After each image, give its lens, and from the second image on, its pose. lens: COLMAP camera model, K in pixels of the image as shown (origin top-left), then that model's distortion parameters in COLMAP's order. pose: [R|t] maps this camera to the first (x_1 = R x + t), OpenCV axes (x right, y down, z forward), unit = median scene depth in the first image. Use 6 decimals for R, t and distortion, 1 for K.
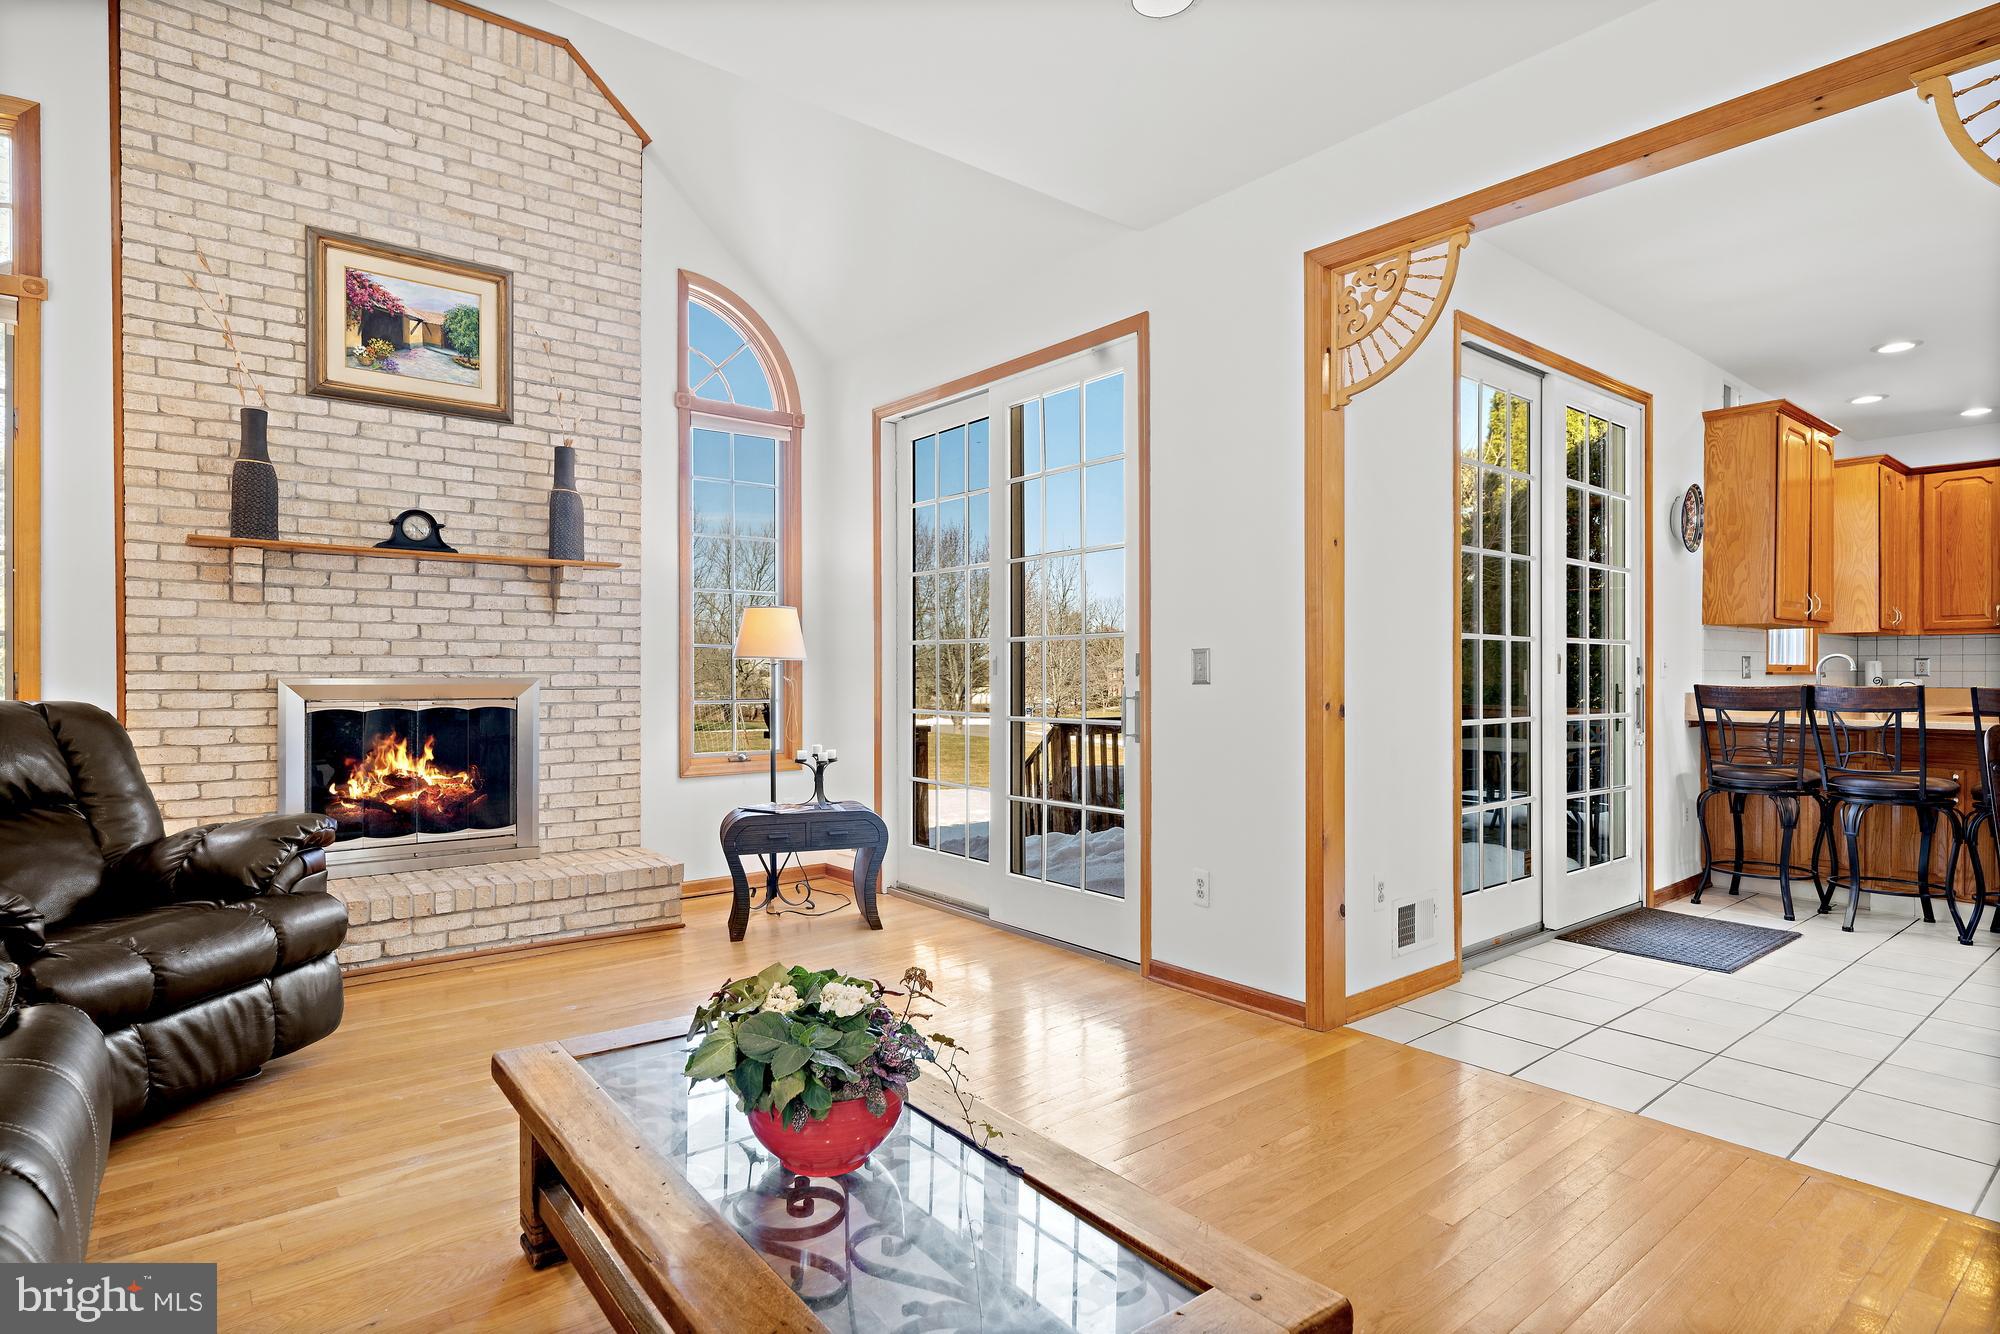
lens RADIAL K [[1041.0, 0, 994.4], [0, 1041.0, 677.1], [0, 0, 1]] dist [0.002551, 0.000816]
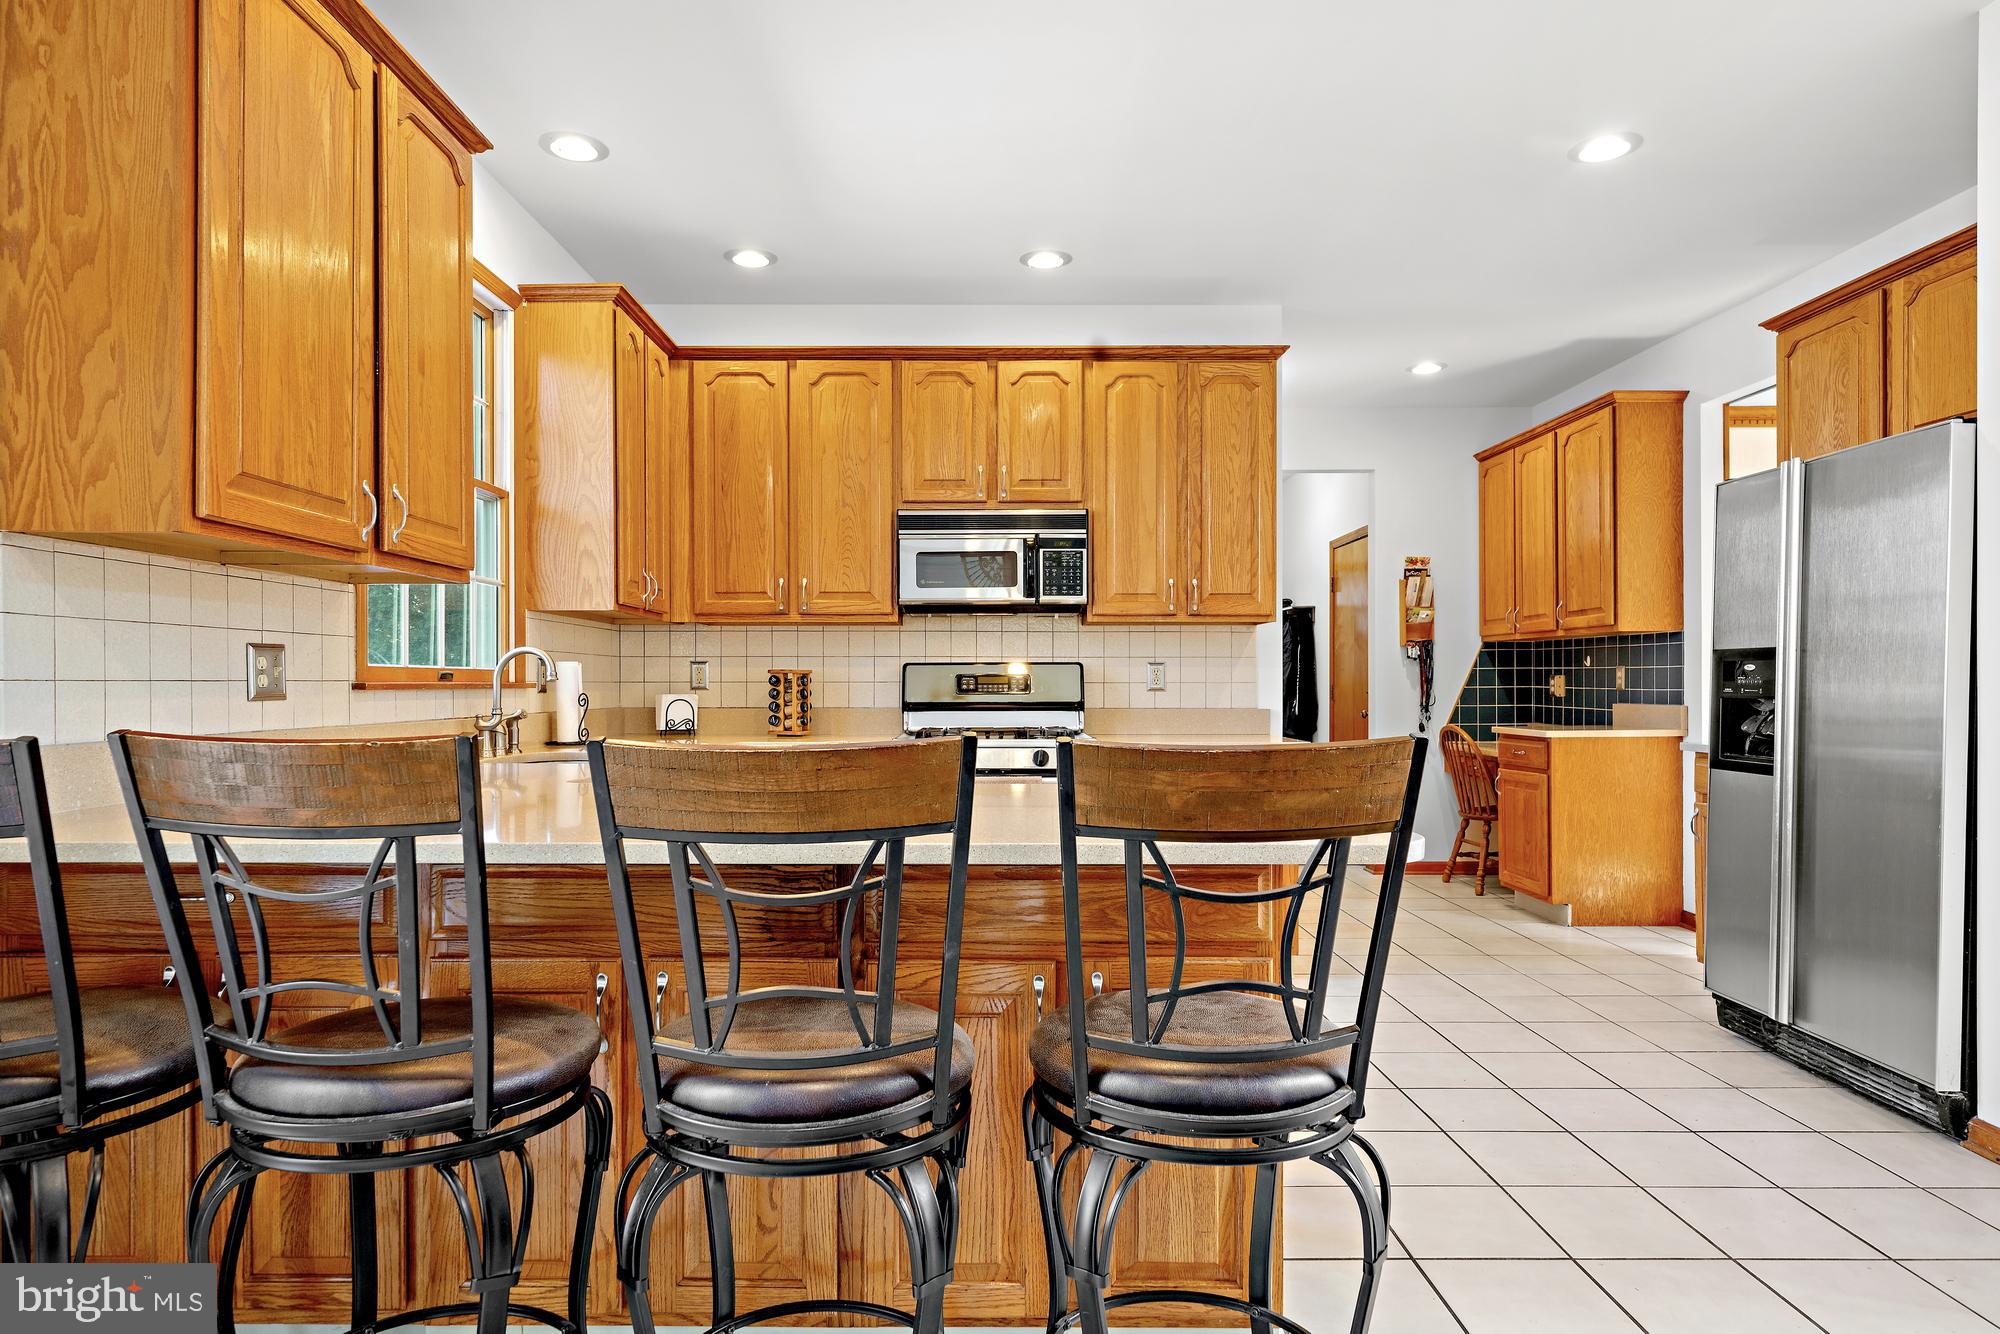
lens RADIAL K [[1141.2, 0, 988.1], [0, 1141.2, 684.0], [0, 0, 1]] dist [0.002716, 0.000966]
pose [[0.629027, 0.000064, 0.777384, 0.745819], [0.003402, 0.999990, -0.002835, -0.003548], [-0.777376, 0.004428, 0.629020, 0.694499]]
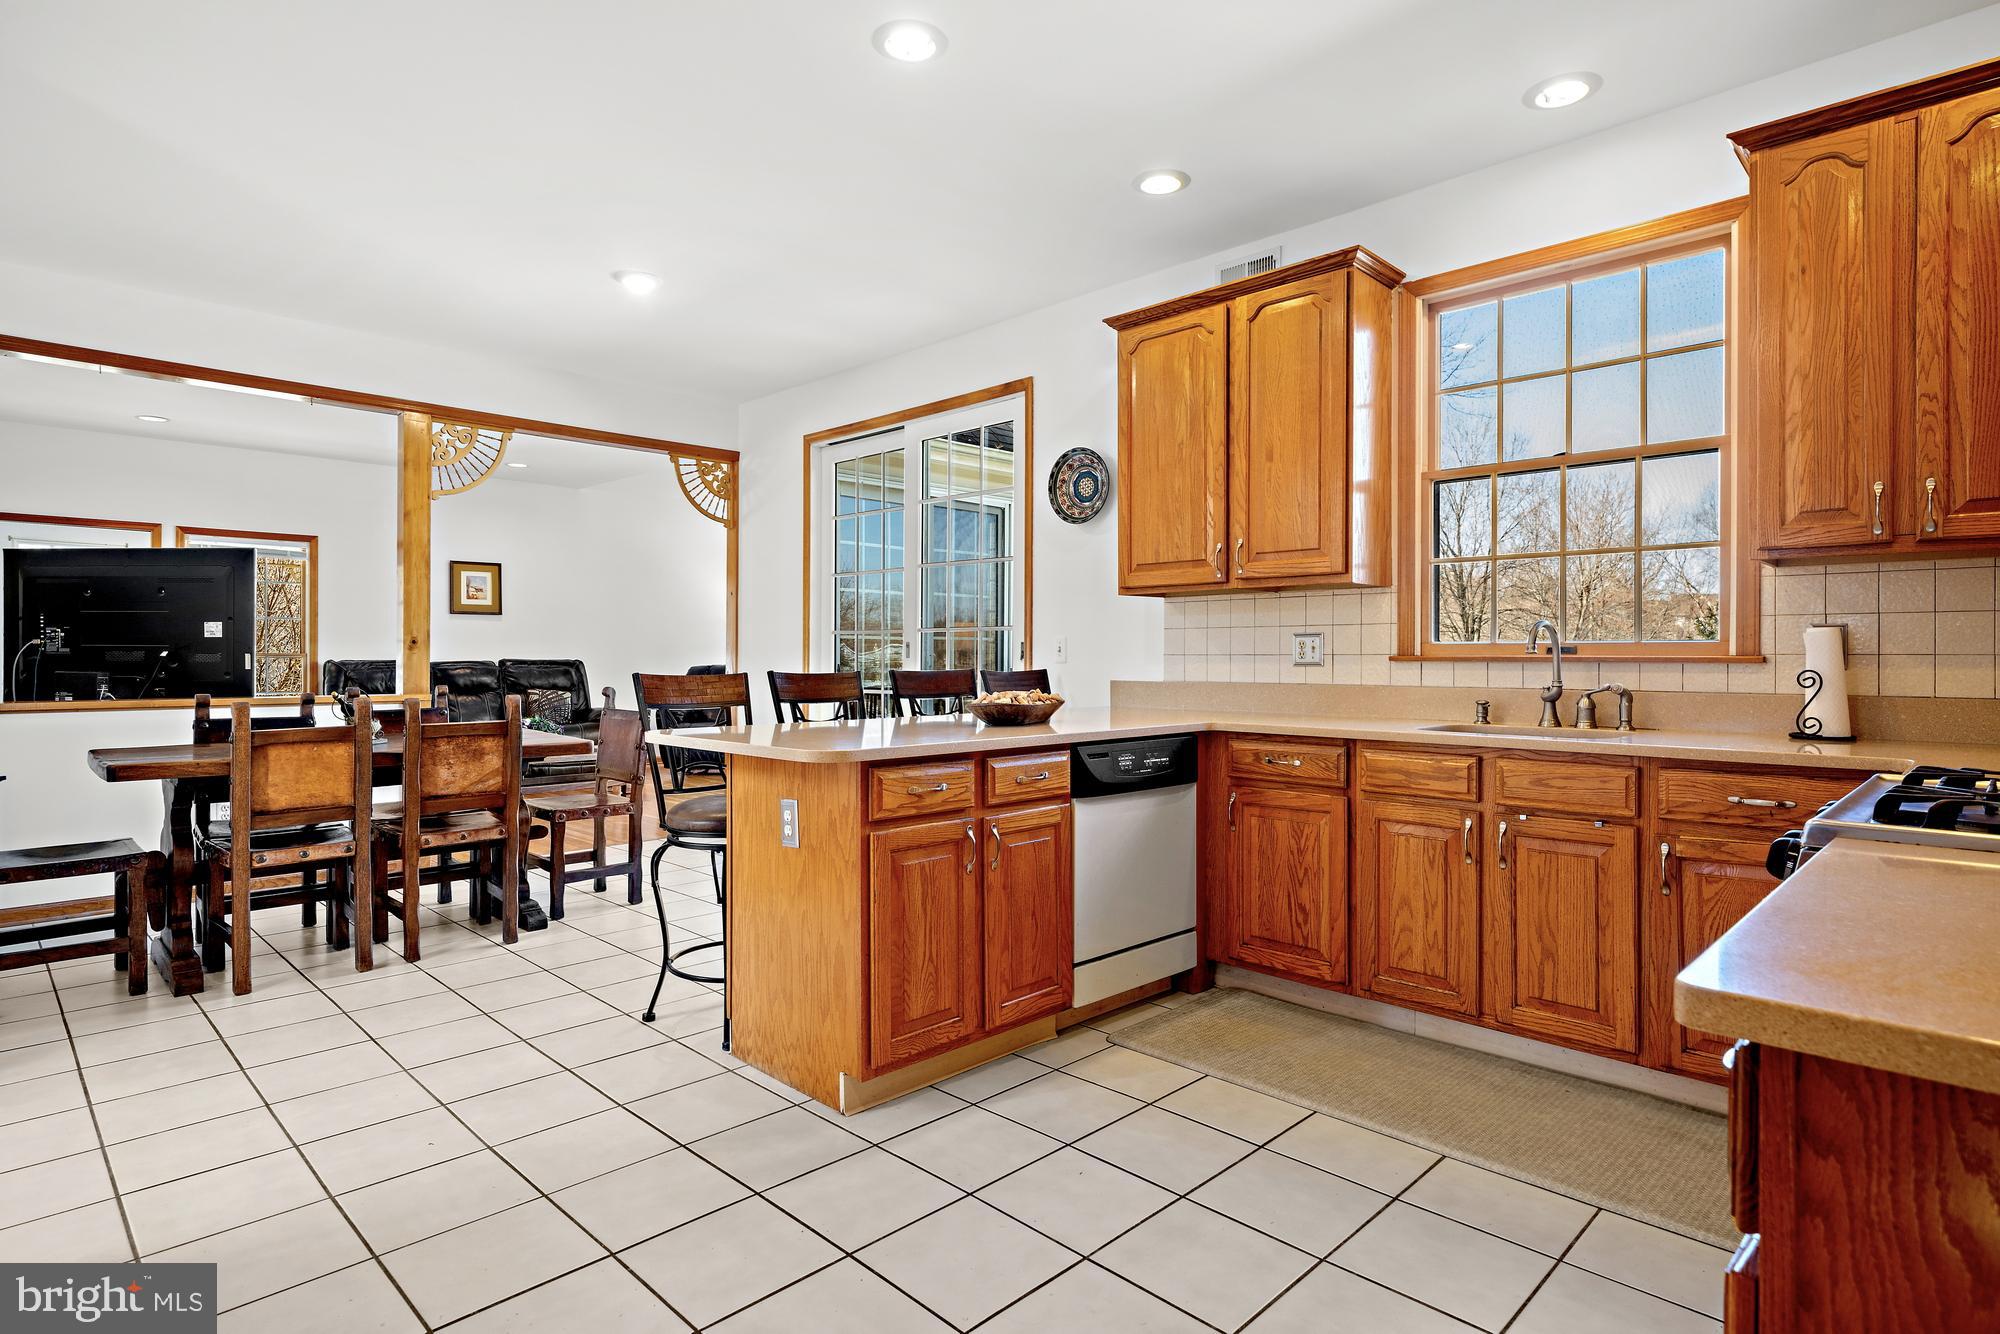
lens RADIAL K [[1044.7, 0, 988.1], [0, 1044.7, 654.7], [0, 0, 1]] dist [0.002672, 0.000563]
pose [[0.102081, -0.002077, -0.994774, 1.814390], [-0.007190, 0.999970, -0.002826, -0.004025], [0.994750, 0.007441, 0.102063, 0.968787]]
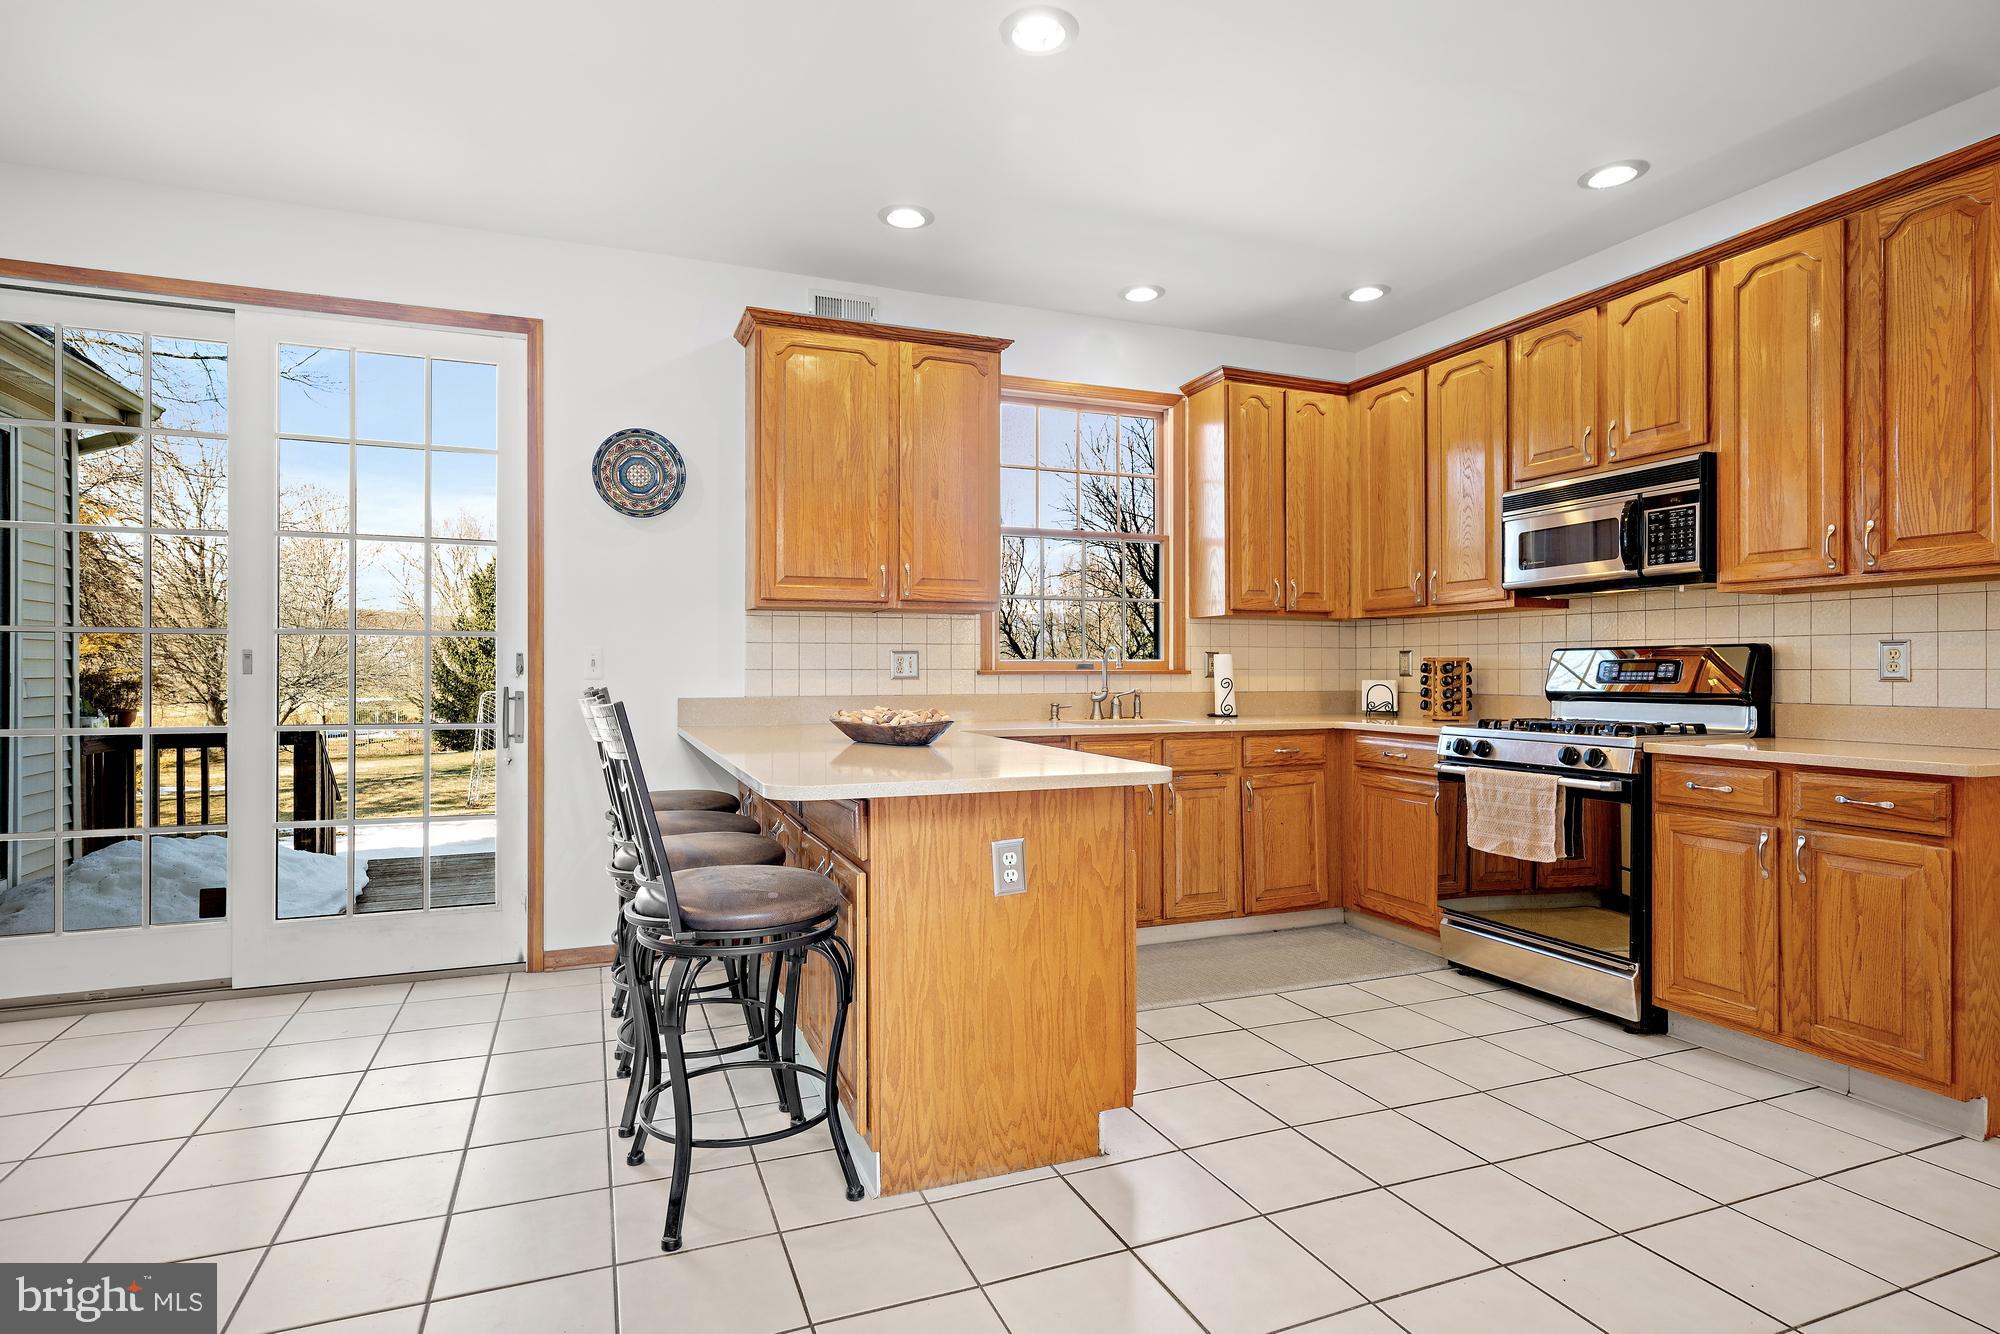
lens RADIAL K [[1021.8, 0, 990.4], [0, 1021.8, 668.8], [0, 0, 1]] dist [0.001563, 0.000153]
pose [[0.953329, -0.001142, -0.301932, 1.336003], [-0.000859, 0.999979, -0.006493, -0.002897], [0.301933, 0.006450, 0.953307, 0.417093]]
